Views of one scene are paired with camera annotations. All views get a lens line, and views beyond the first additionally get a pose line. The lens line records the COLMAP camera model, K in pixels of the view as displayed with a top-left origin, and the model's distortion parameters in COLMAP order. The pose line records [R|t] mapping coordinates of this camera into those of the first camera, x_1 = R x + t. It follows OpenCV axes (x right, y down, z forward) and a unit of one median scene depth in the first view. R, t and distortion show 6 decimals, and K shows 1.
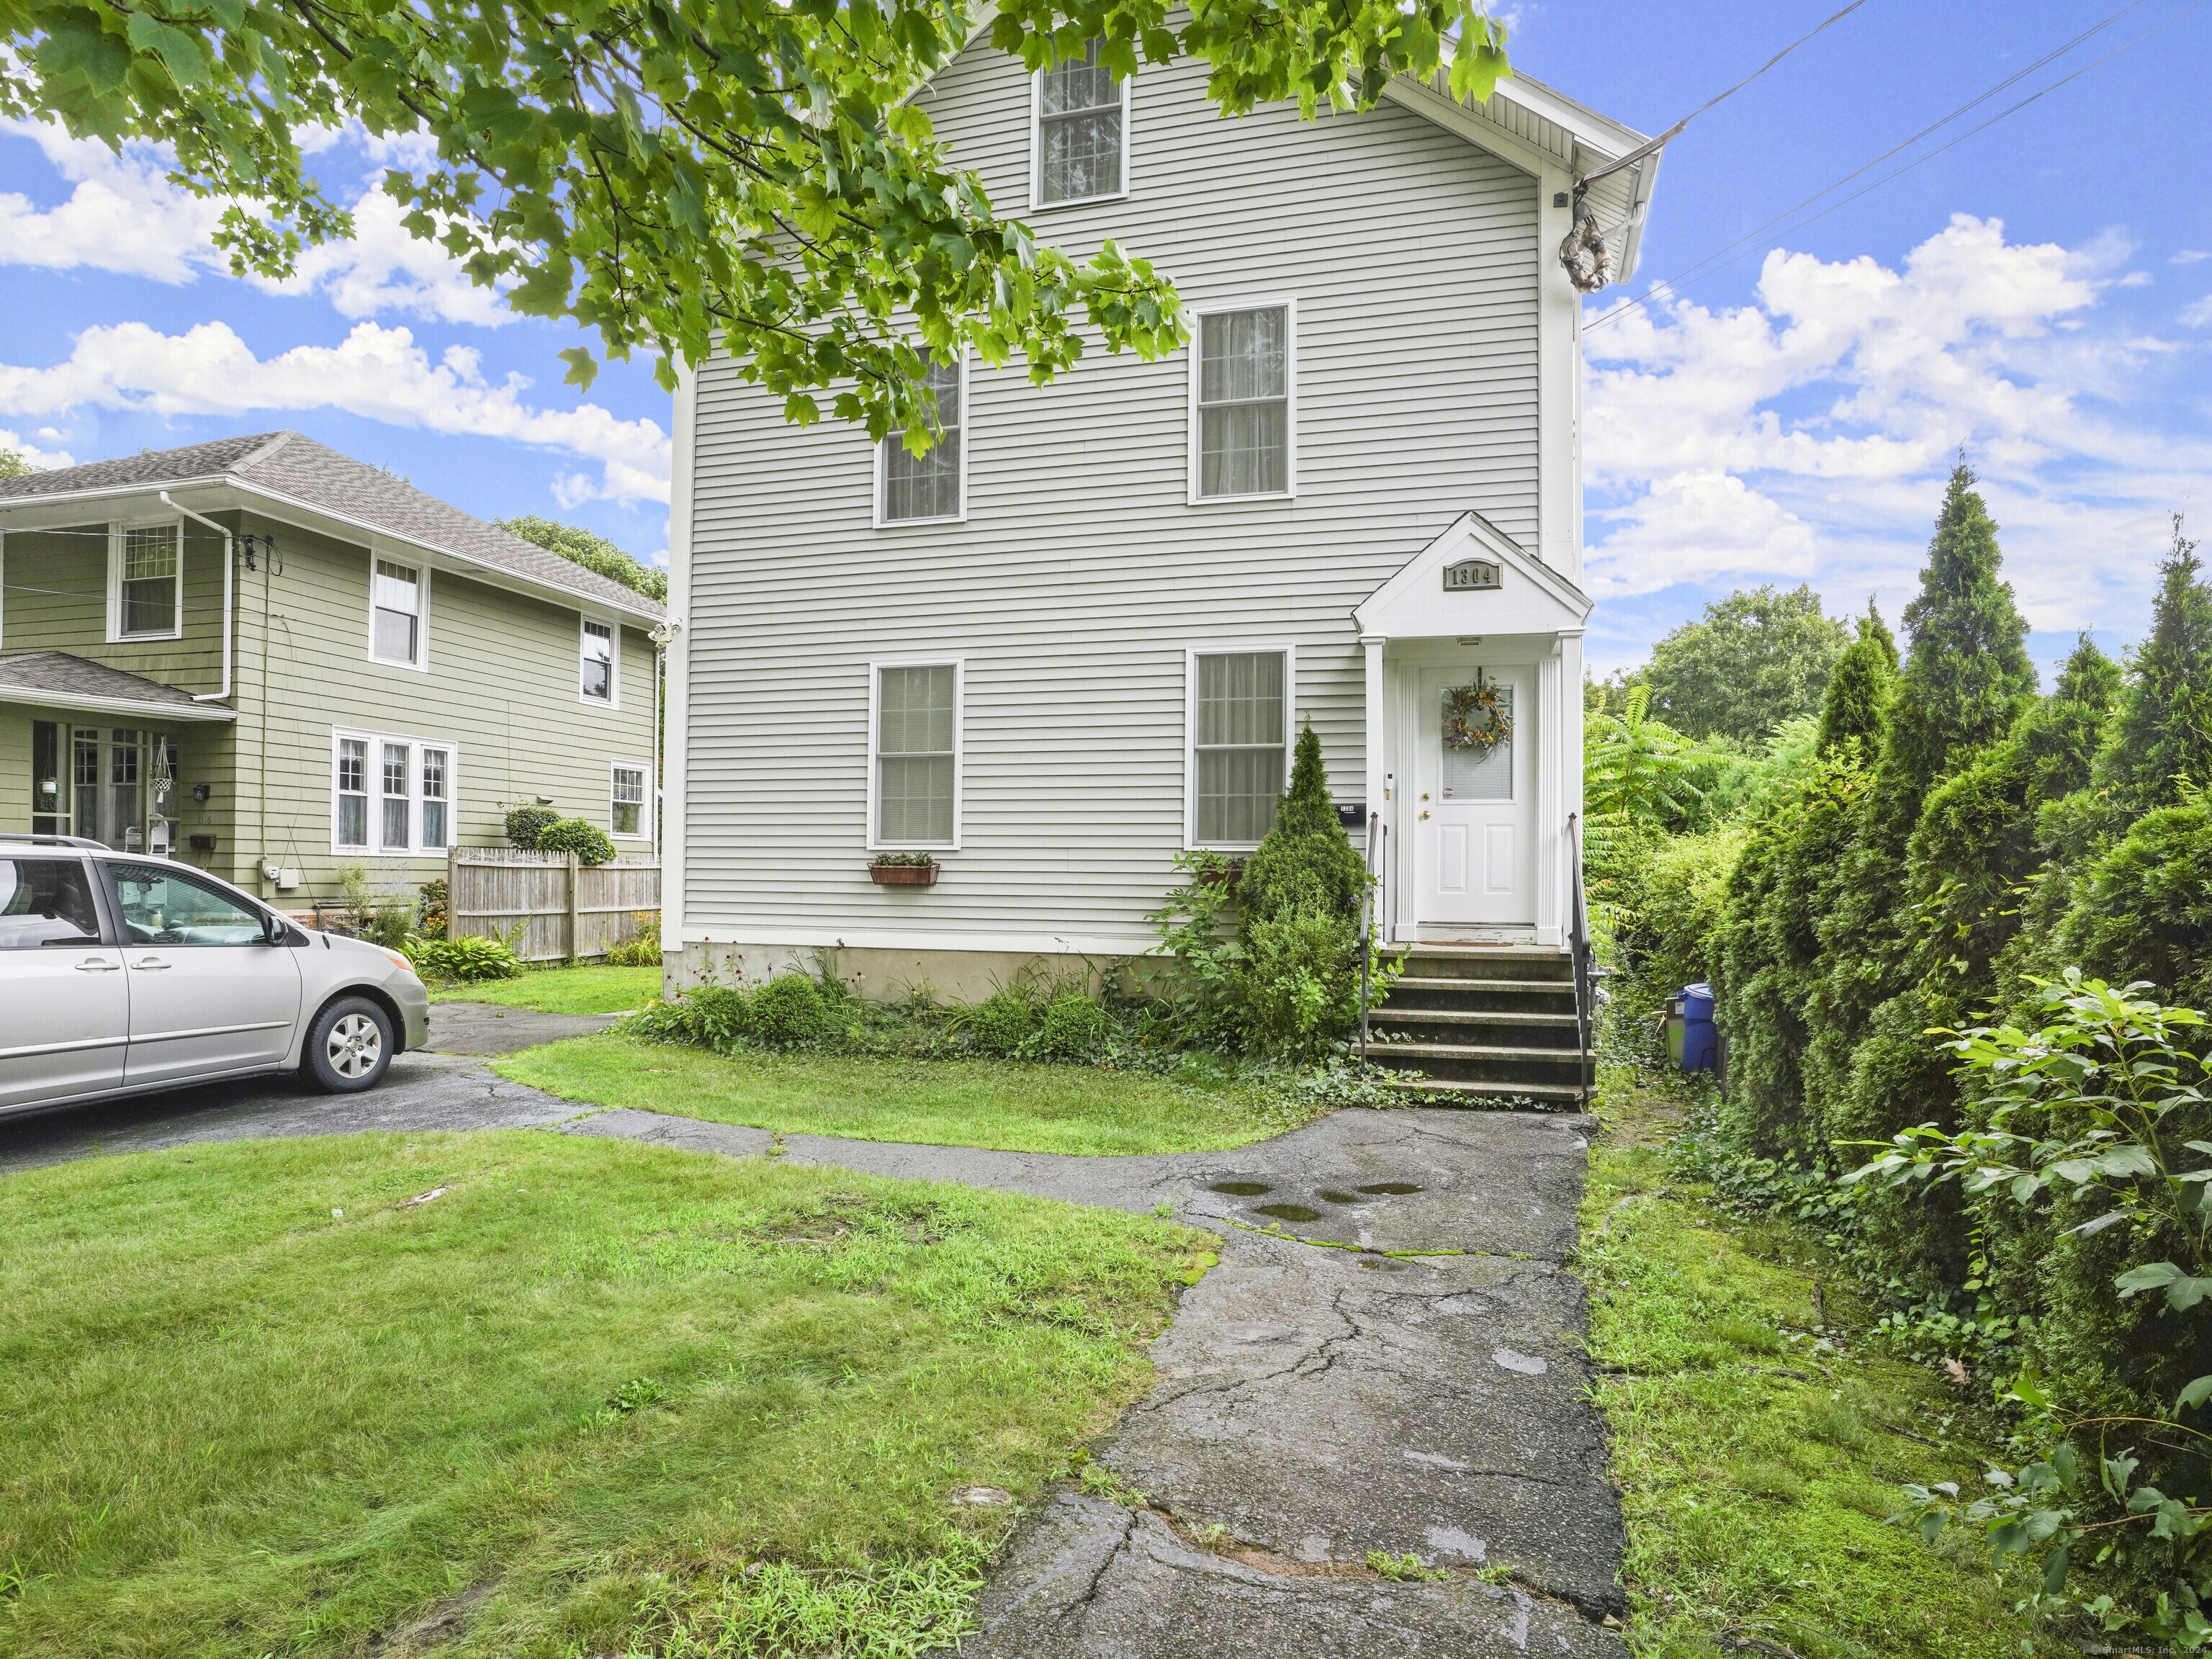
lens RADIAL K [[1267.3, 0, 1115.4], [0, 1267.3, 850.2], [0, 0, 1]] dist [-0.004423, -0.000383]
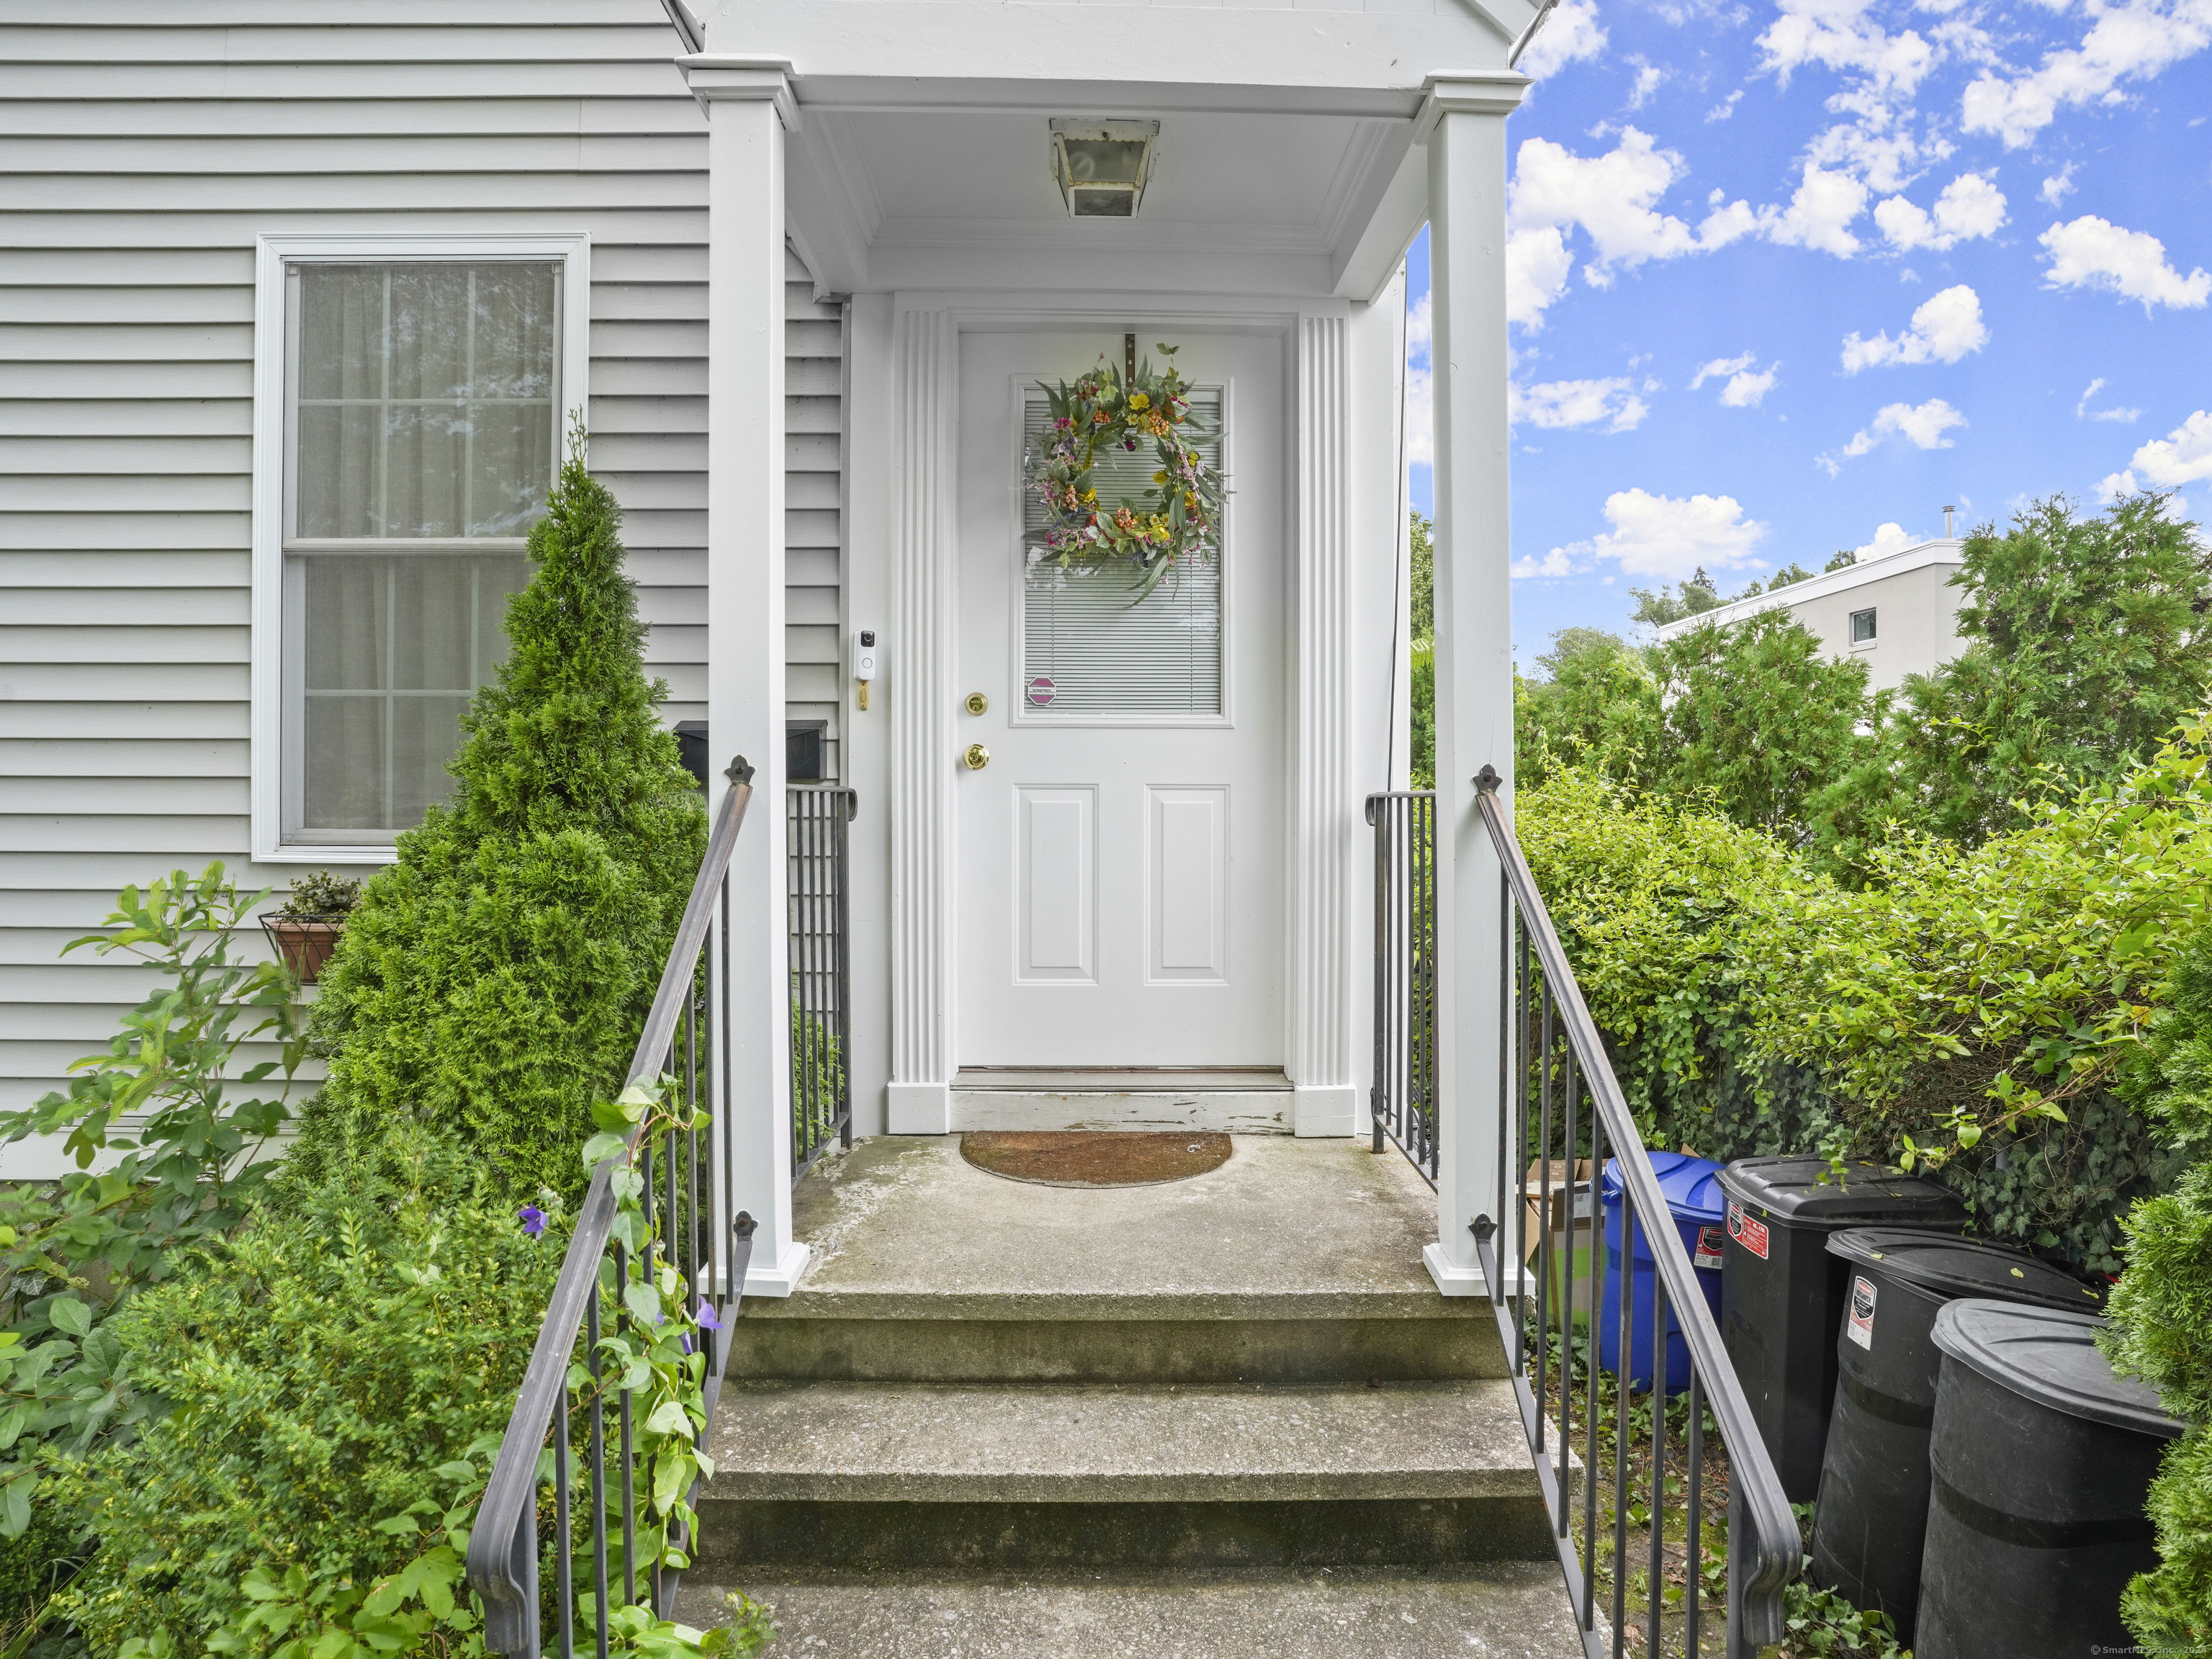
lens RADIAL K [[1244.4, 0, 1104.2], [0, 1244.4, 853.0], [0, 0, 1]] dist [-0.091138, 0.049901]
pose [[0.966327, -0.015177, 0.256870, 0.174813], [-0.001552, 0.997897, 0.064798, -0.021591], [-0.257313, -0.063015, 0.964271, 0.609269]]
